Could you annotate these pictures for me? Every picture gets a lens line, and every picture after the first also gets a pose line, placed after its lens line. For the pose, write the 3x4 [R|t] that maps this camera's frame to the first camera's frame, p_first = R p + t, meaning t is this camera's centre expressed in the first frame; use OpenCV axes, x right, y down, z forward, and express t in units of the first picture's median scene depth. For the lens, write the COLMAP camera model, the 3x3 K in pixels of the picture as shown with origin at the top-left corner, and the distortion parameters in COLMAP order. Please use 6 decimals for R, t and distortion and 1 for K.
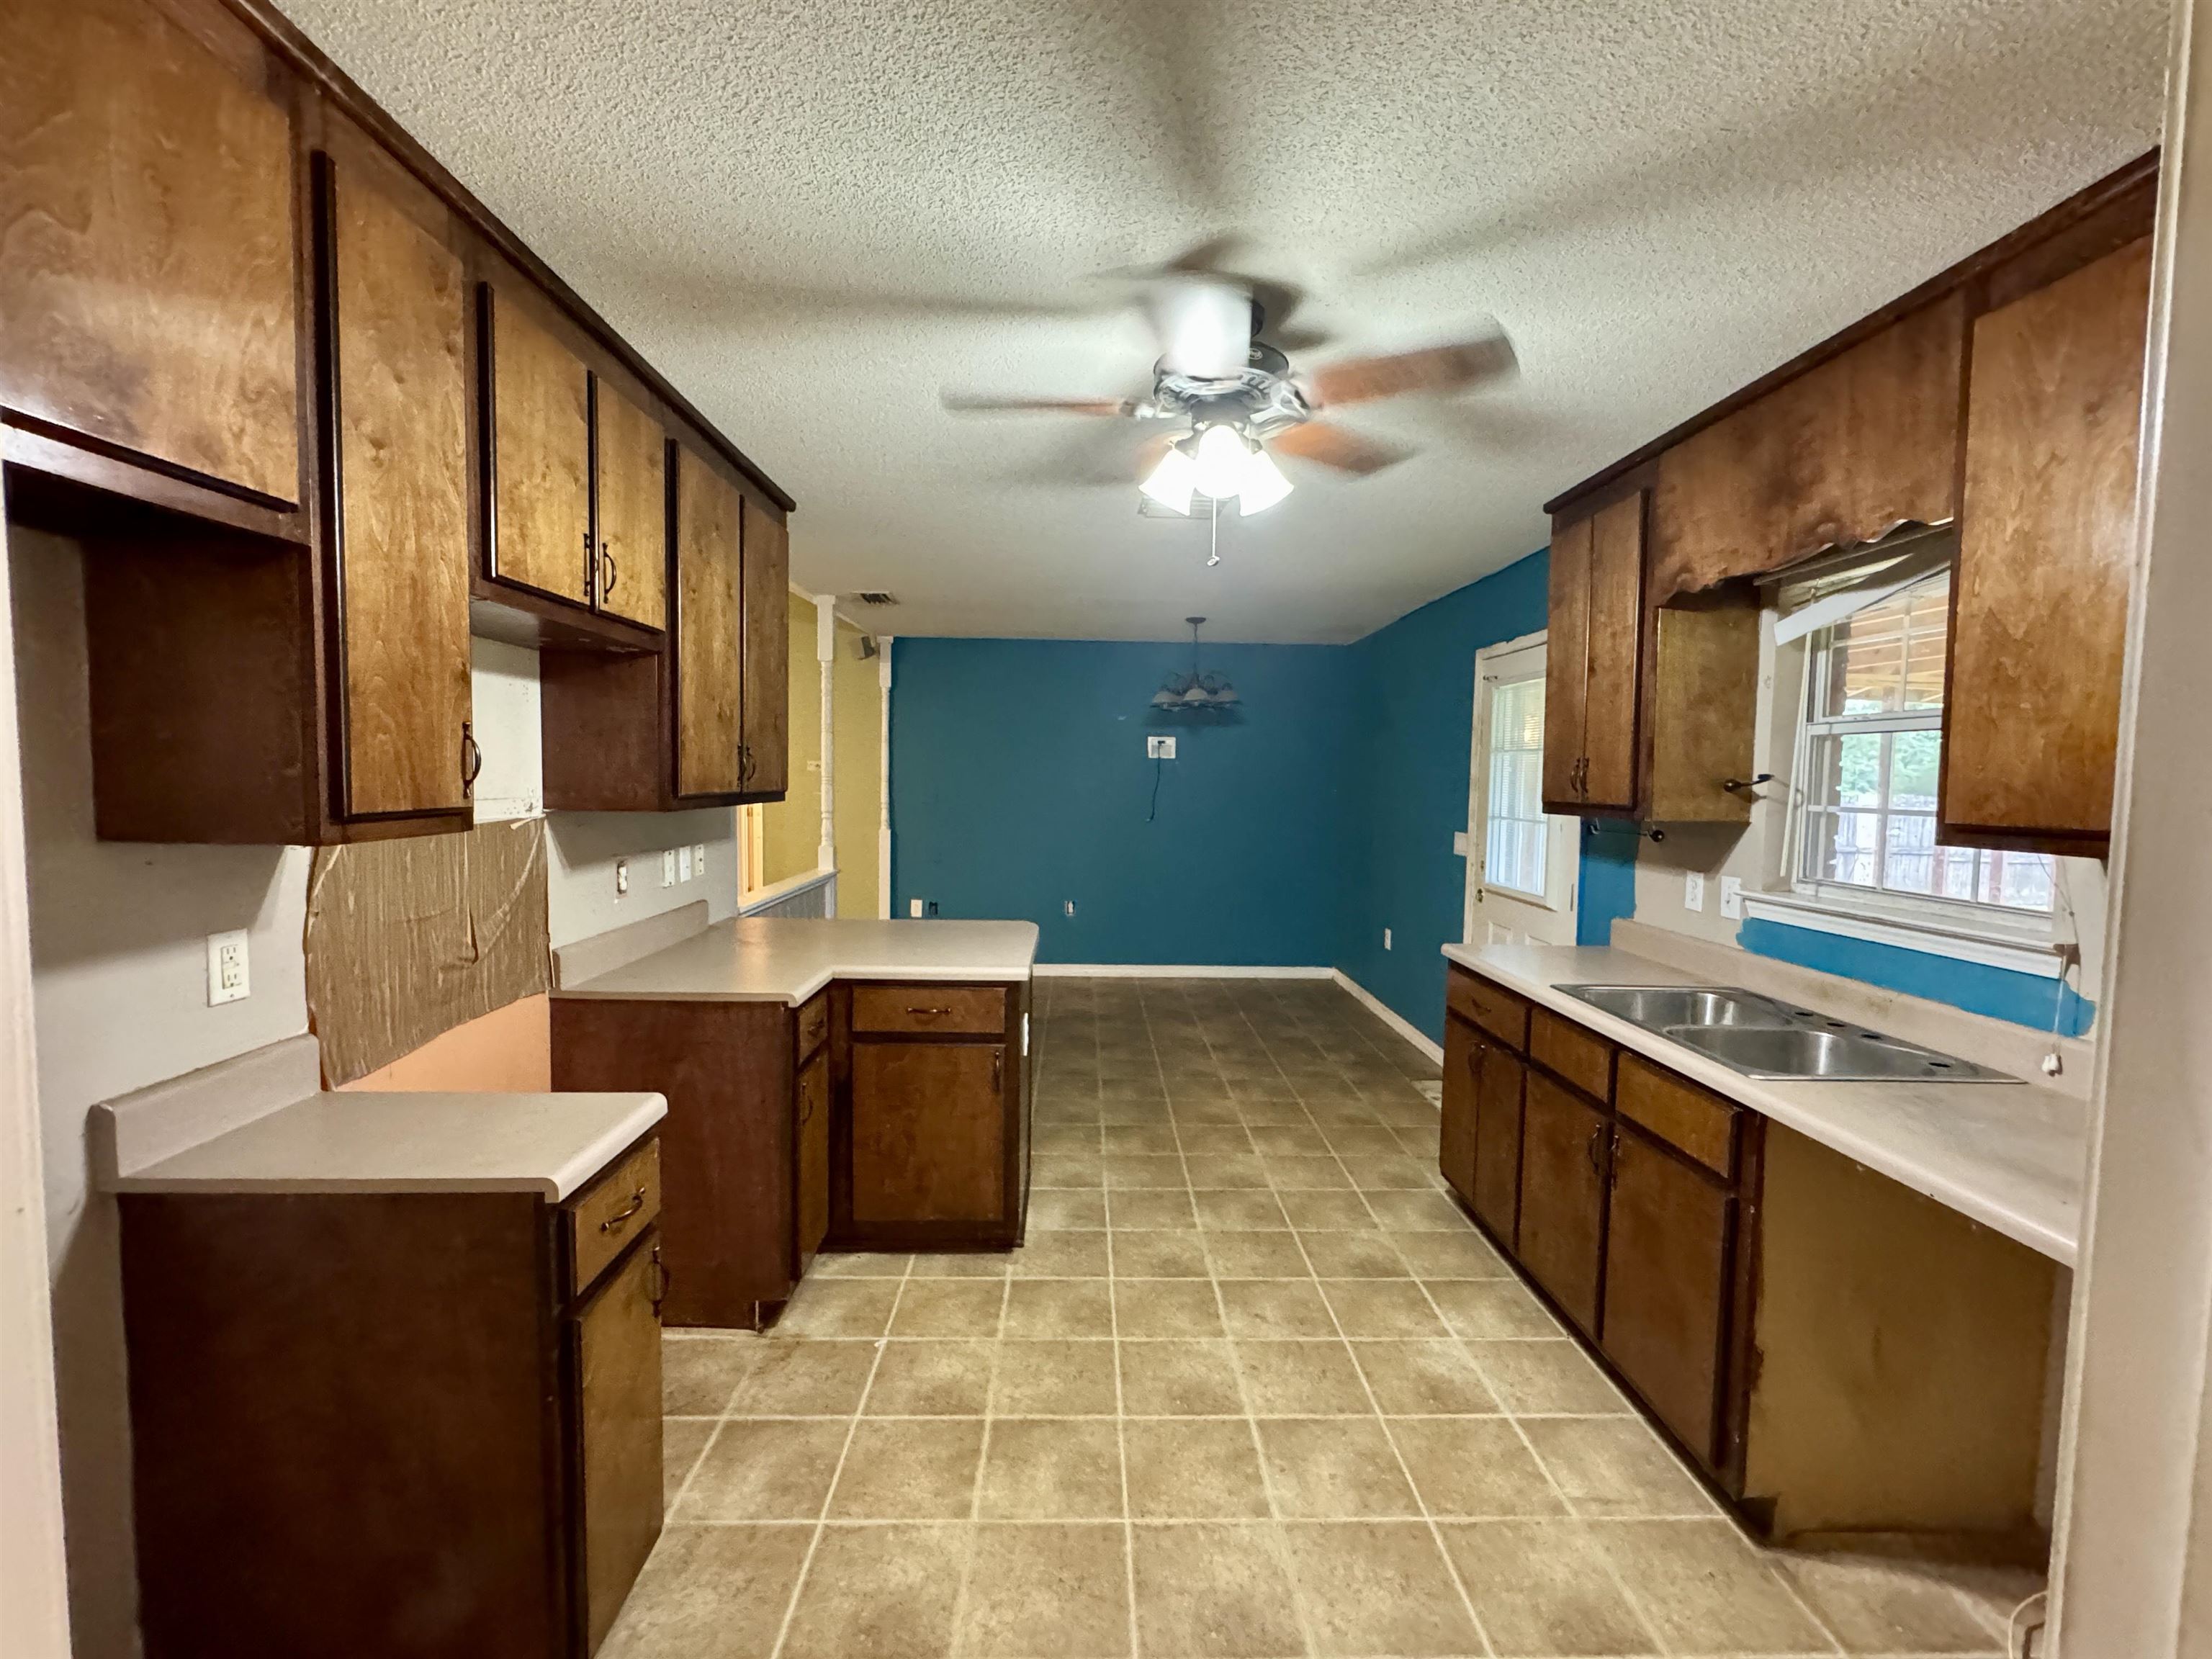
lens RADIAL K [[941.3, 0, 1102.2], [0, 941.3, 828.5], [0, 0, 1]] dist [-0.002610, -0.000483]
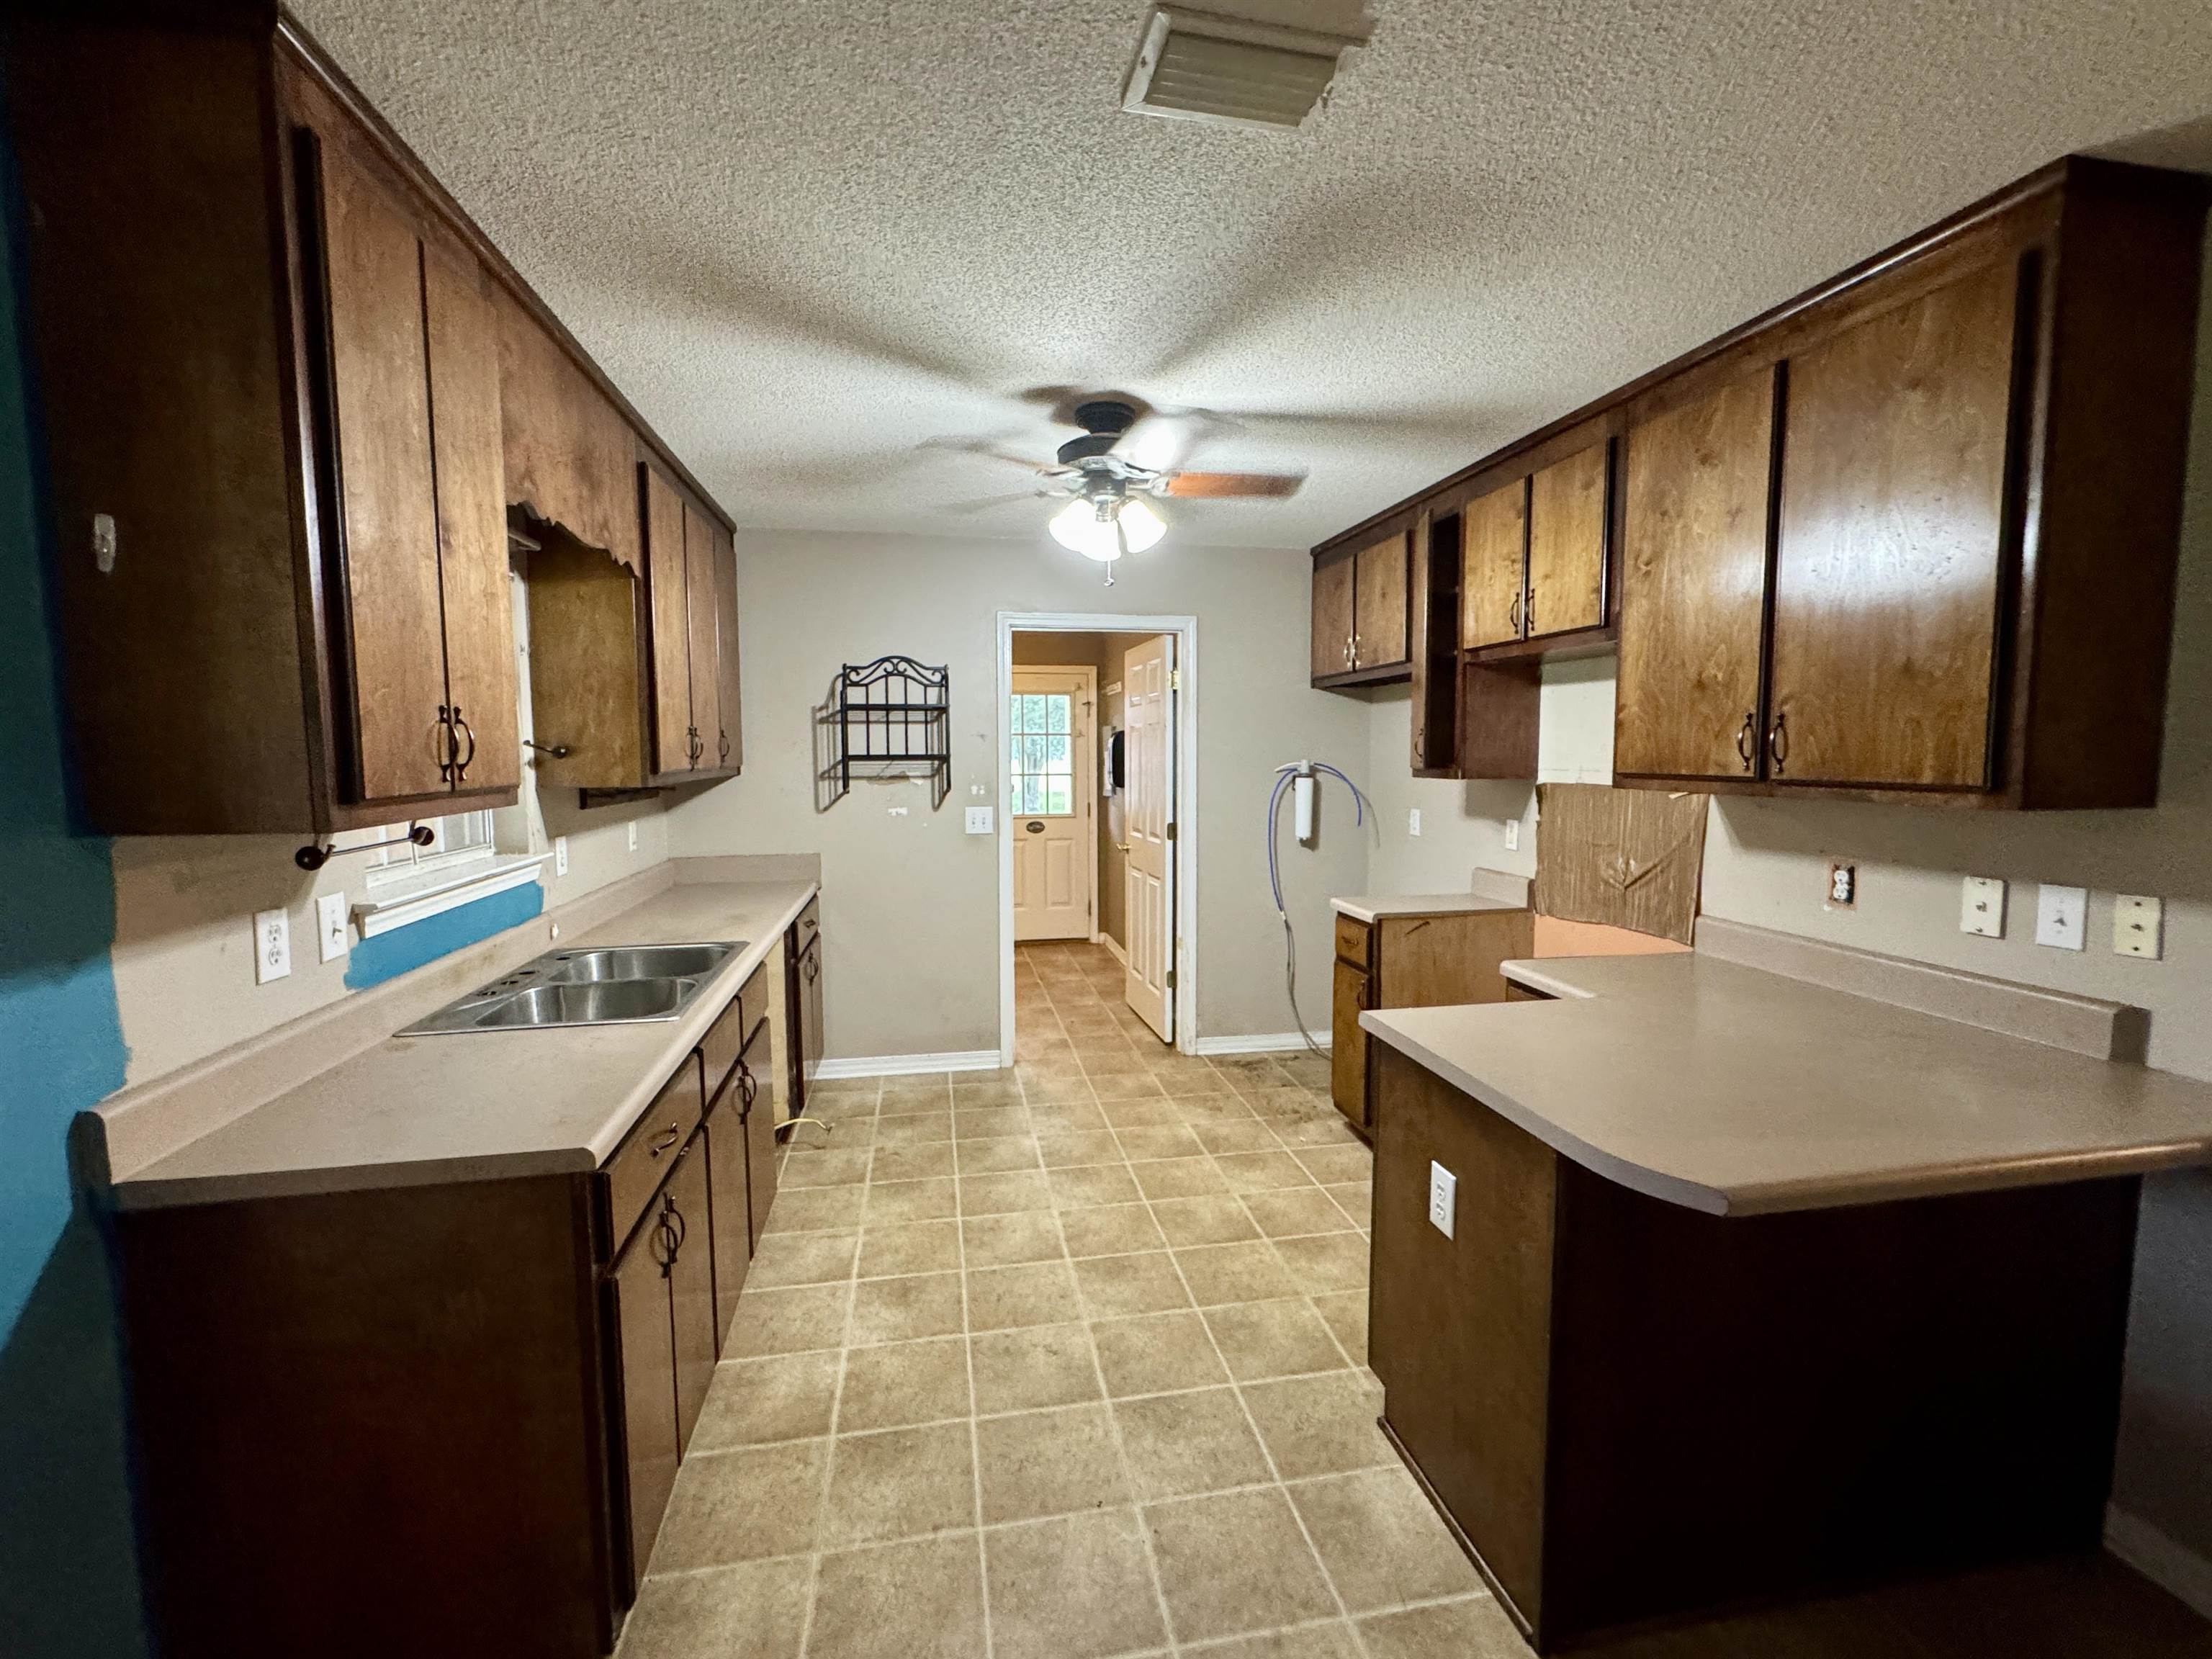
lens RADIAL K [[941.3, 0, 1102.2], [0, 941.3, 828.5], [0, 0, 1]] dist [-0.002610, -0.000483]
pose [[-0.987413, 0.000924, -0.158157, 0.262465], [-0.021209, 0.990178, 0.138198, -0.099924], [0.156732, 0.139813, -0.977695, 1.814271]]
